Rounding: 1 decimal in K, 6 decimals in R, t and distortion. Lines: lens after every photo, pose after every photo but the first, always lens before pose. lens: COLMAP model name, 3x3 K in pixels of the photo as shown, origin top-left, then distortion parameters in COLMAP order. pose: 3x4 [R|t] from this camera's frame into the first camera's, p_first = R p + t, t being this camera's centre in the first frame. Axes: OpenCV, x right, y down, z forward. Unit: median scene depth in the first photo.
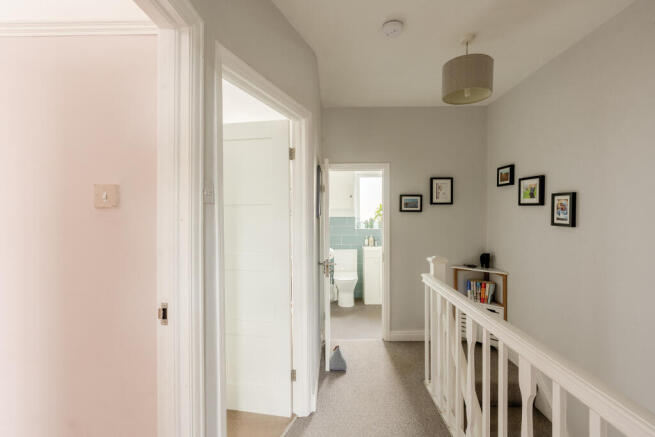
lens RADIAL K [[305.1, 0, 328.1], [0, 305.1, 218.1], [0, 0, 1]] dist [-0.011826, 0.002190]
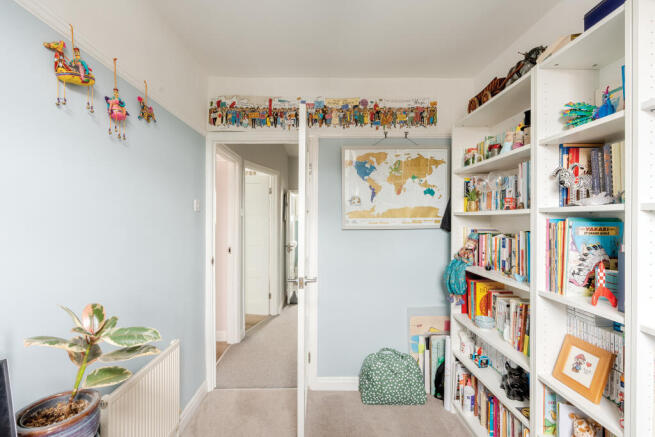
lens RADIAL K [[305.1, 0, 327.1], [0, 305.1, 218.1], [0, 0, 1]] dist [-0.011826, 0.002190]
pose [[0.997519, 0.010342, 0.069631, 0.115770], [-0.009817, 0.999921, -0.007868, -0.004847], [-0.069707, 0.007165, 0.997542, -1.015379]]
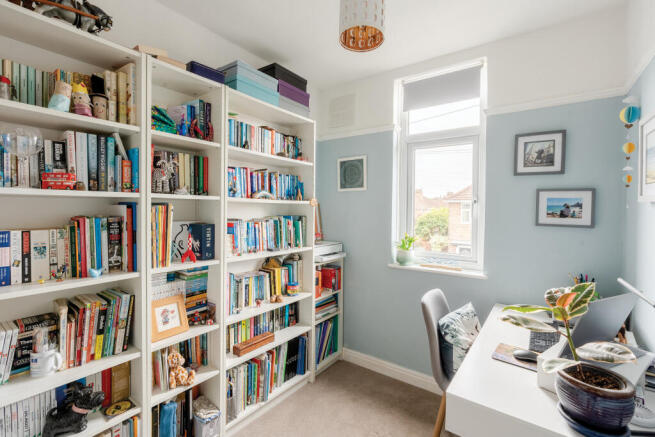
lens RADIAL K [[305.1, 0, 325.2], [0, 305.1, 212.6], [0, 0, 1]] dist [-0.011826, 0.002190]
pose [[-0.828645, -0.011351, 0.559660, -0.654175], [-0.001196, 0.999828, 0.018507, -0.005463], [-0.559774, 0.014667, -0.828516, 2.378581]]
